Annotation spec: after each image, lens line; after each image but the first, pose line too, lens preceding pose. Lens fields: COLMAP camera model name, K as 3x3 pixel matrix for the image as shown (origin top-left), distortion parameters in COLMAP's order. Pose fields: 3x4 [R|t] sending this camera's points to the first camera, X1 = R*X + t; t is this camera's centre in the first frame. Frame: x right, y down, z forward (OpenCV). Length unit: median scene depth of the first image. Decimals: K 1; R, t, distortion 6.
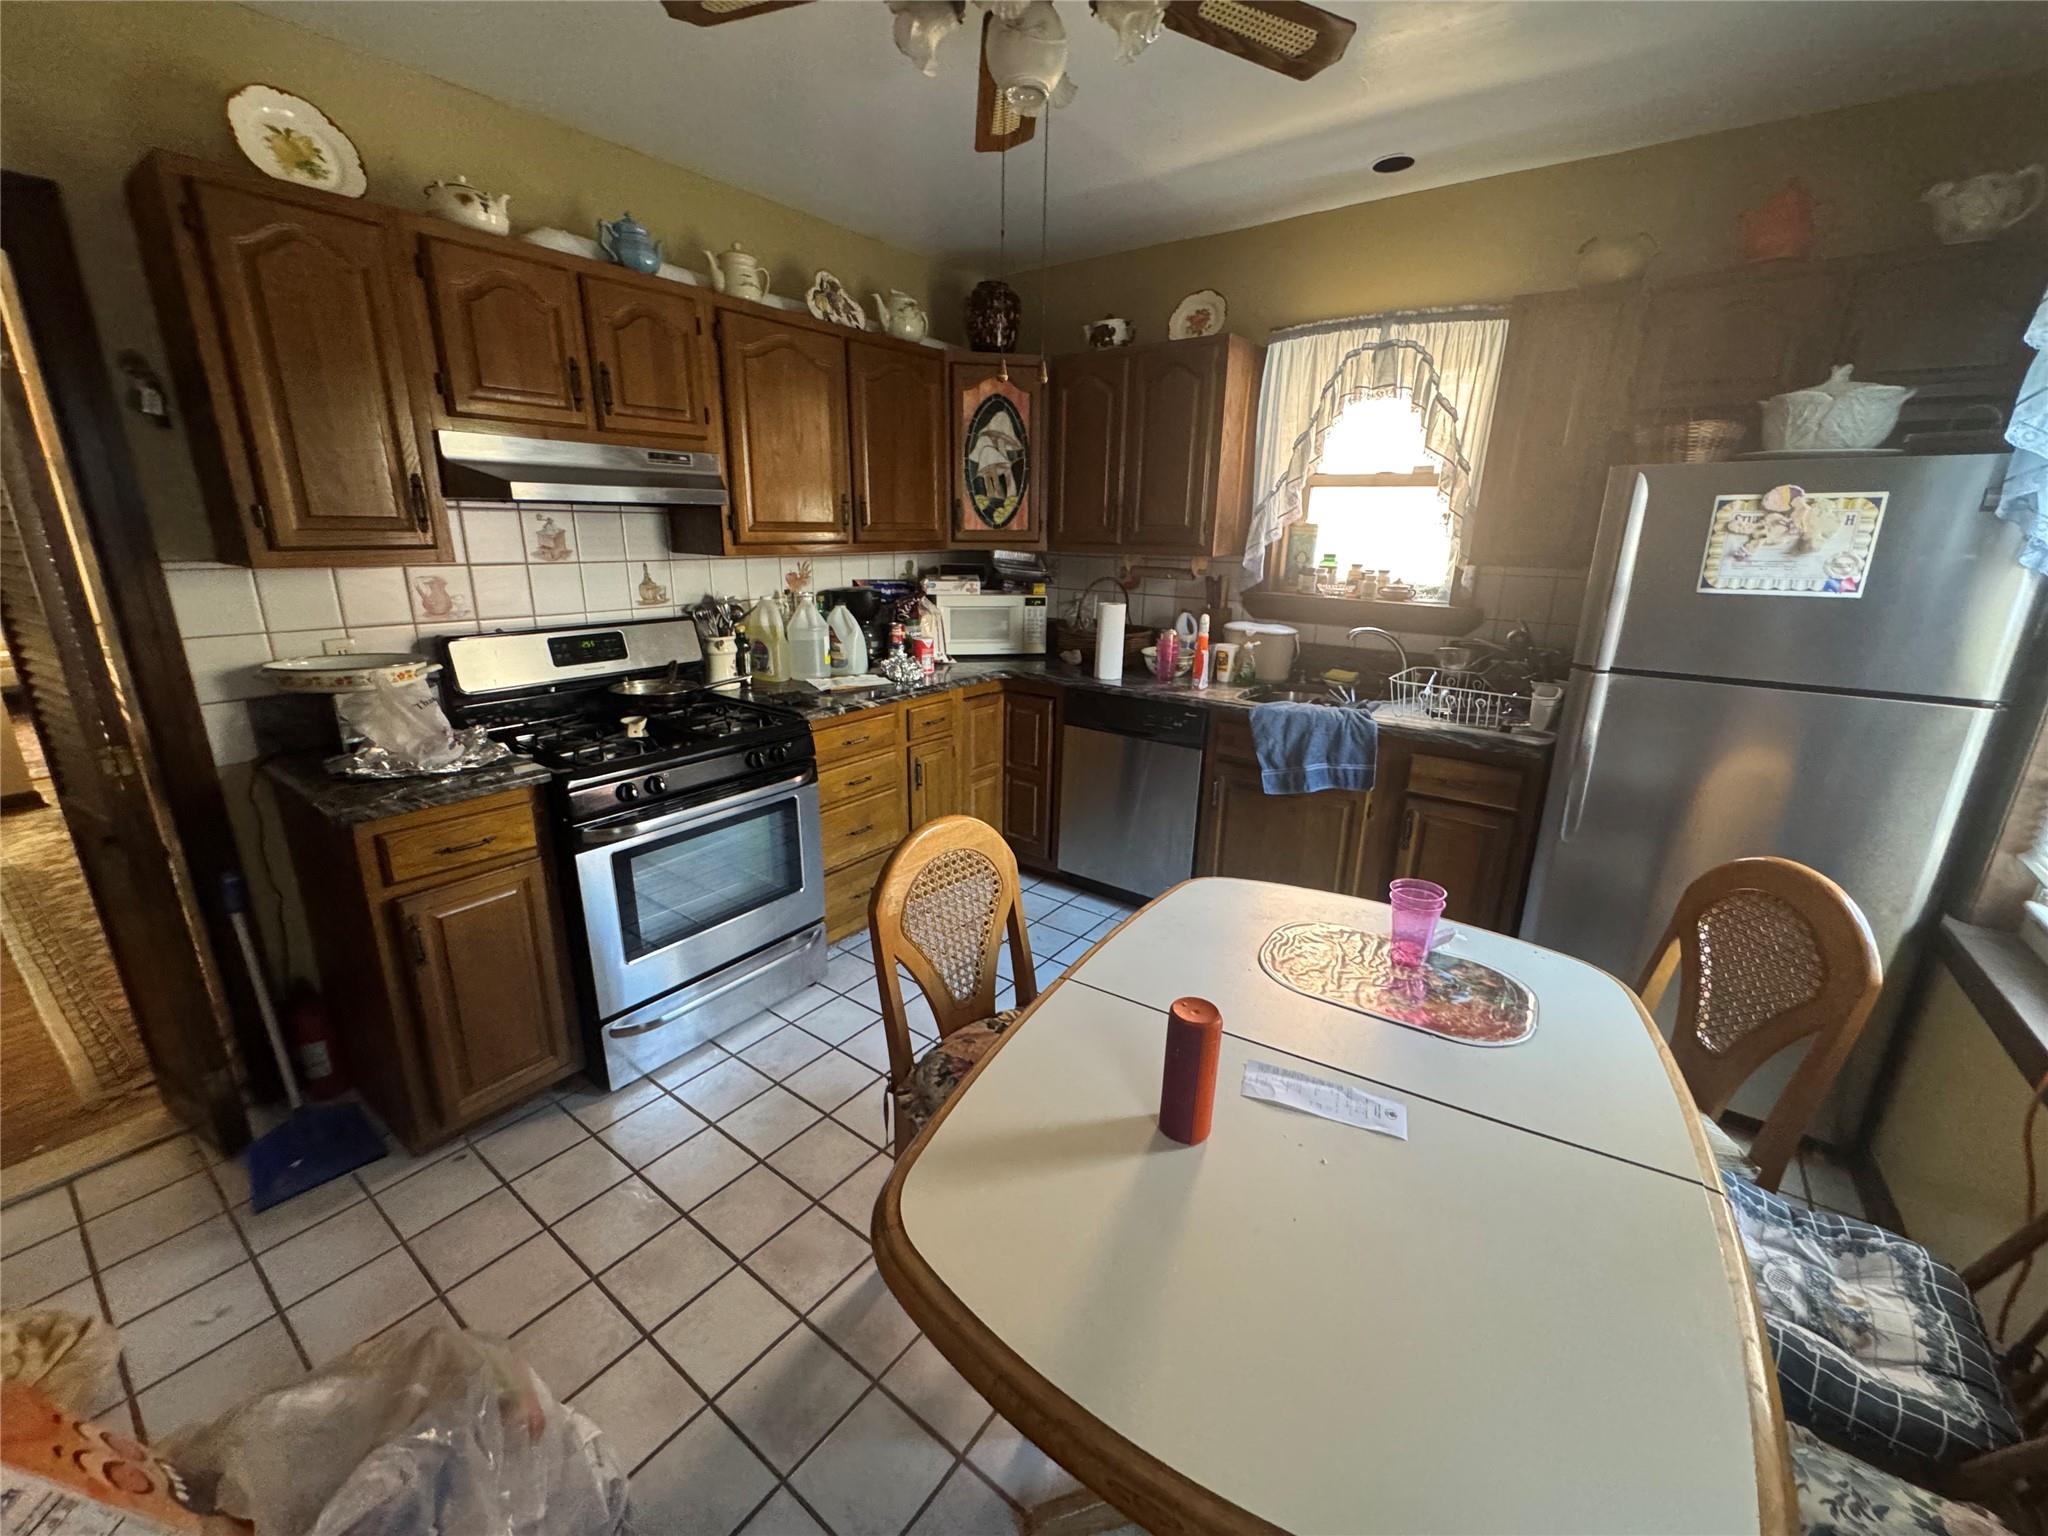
lens RADIAL K [[824.3, 0, 1016.7], [0, 824.3, 761.5], [0, 0, 1]] dist [0.003160, 0.000224]
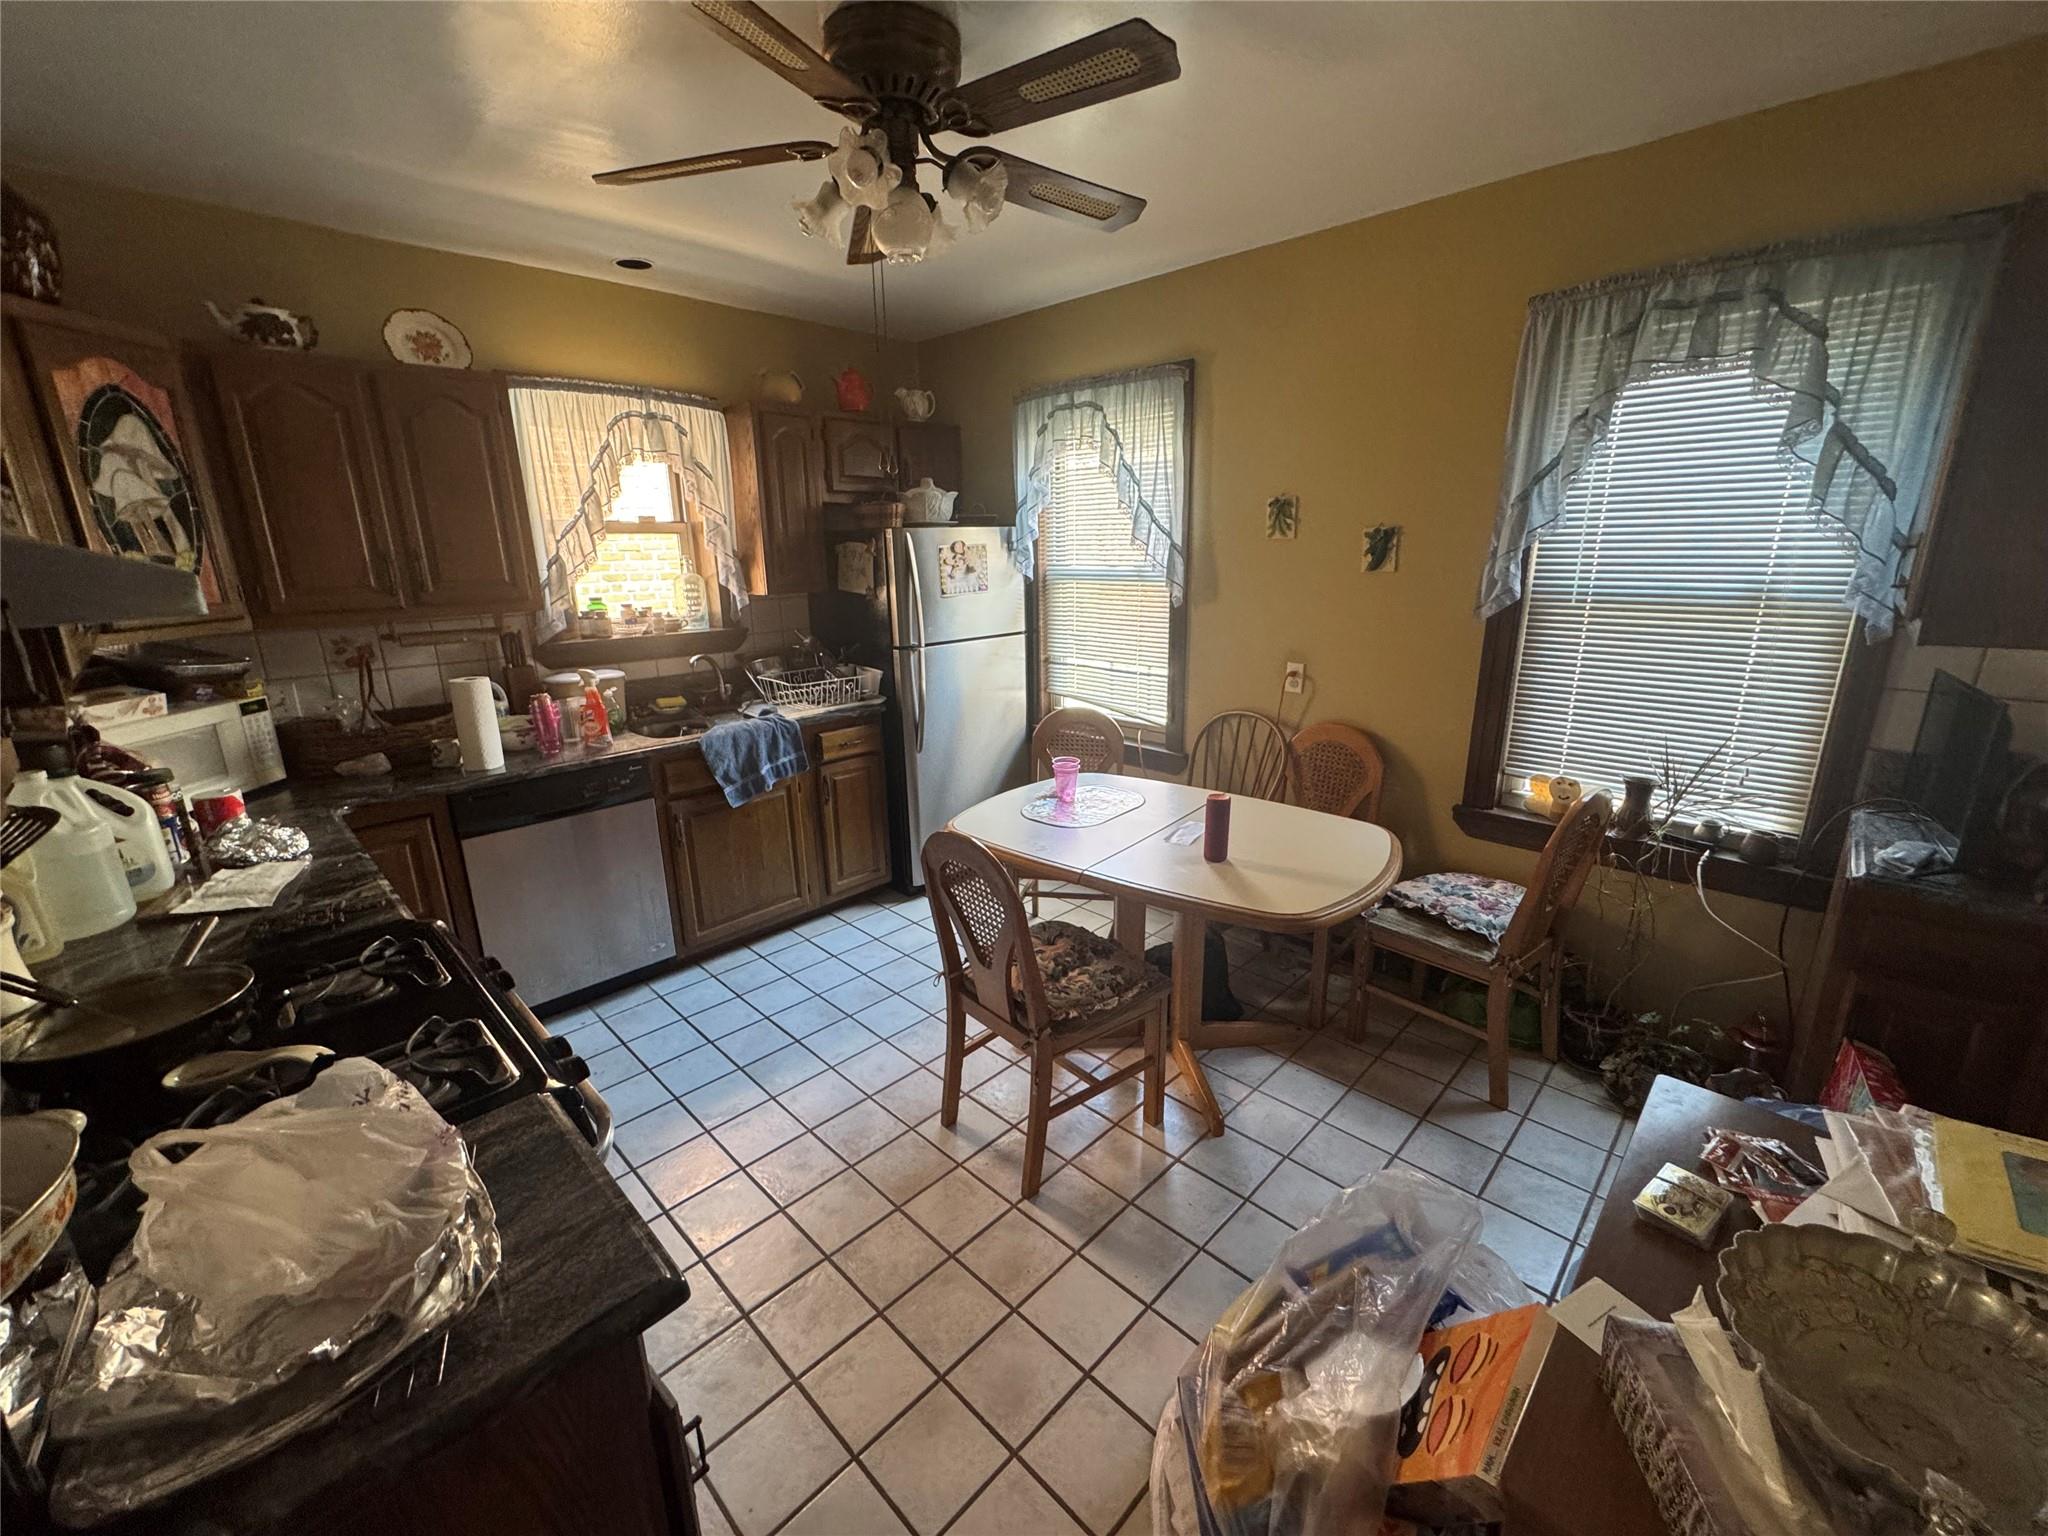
lens RADIAL K [[824.3, 0, 1017.5], [0, 824.3, 765.5], [0, 0, 1]] dist [0.003160, 0.000224]
pose [[0.136442, -0.278503, 0.950694, -0.595993], [0.295308, 0.927473, 0.229318, -0.134956], [-0.945609, 0.249459, 0.208790, 0.326192]]
